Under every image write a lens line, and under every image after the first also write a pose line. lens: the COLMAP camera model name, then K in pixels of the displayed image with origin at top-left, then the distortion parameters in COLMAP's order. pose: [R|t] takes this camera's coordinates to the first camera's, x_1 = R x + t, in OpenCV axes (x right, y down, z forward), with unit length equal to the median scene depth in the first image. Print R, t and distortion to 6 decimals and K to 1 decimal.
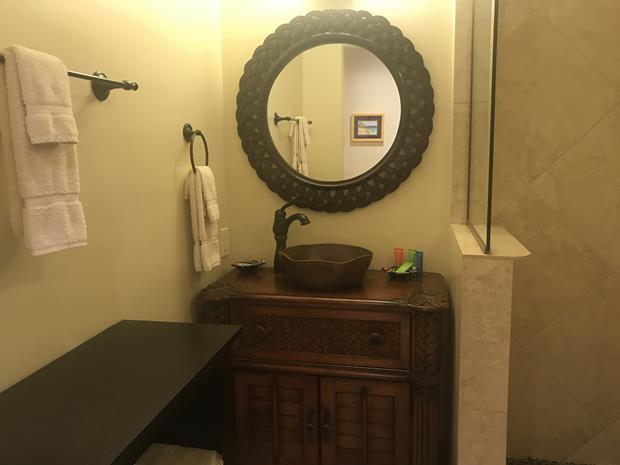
lens RADIAL K [[522.7, 0, 310.0], [0, 522.7, 232.5], [0, 0, 1]] dist [0.068421, -0.090485]
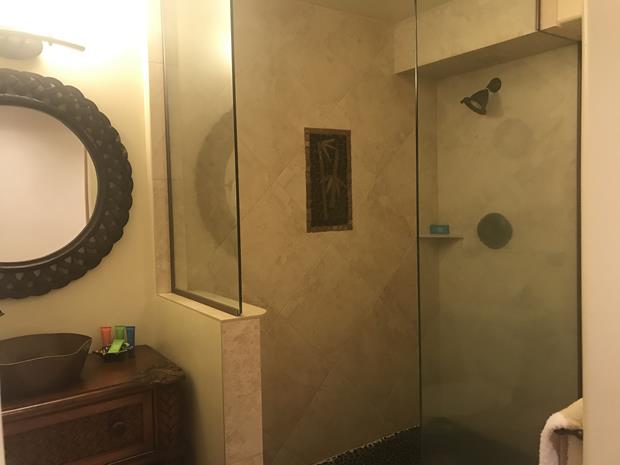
lens RADIAL K [[522.7, 0, 310.0], [0, 522.7, 232.5], [0, 0, 1]] dist [0.068421, -0.090485]
pose [[0.676180, -0.040322, 0.735632, -0.287287], [0.121789, 0.990881, -0.057633, -0.040480], [-0.726600, 0.128562, 0.674925, 0.074128]]
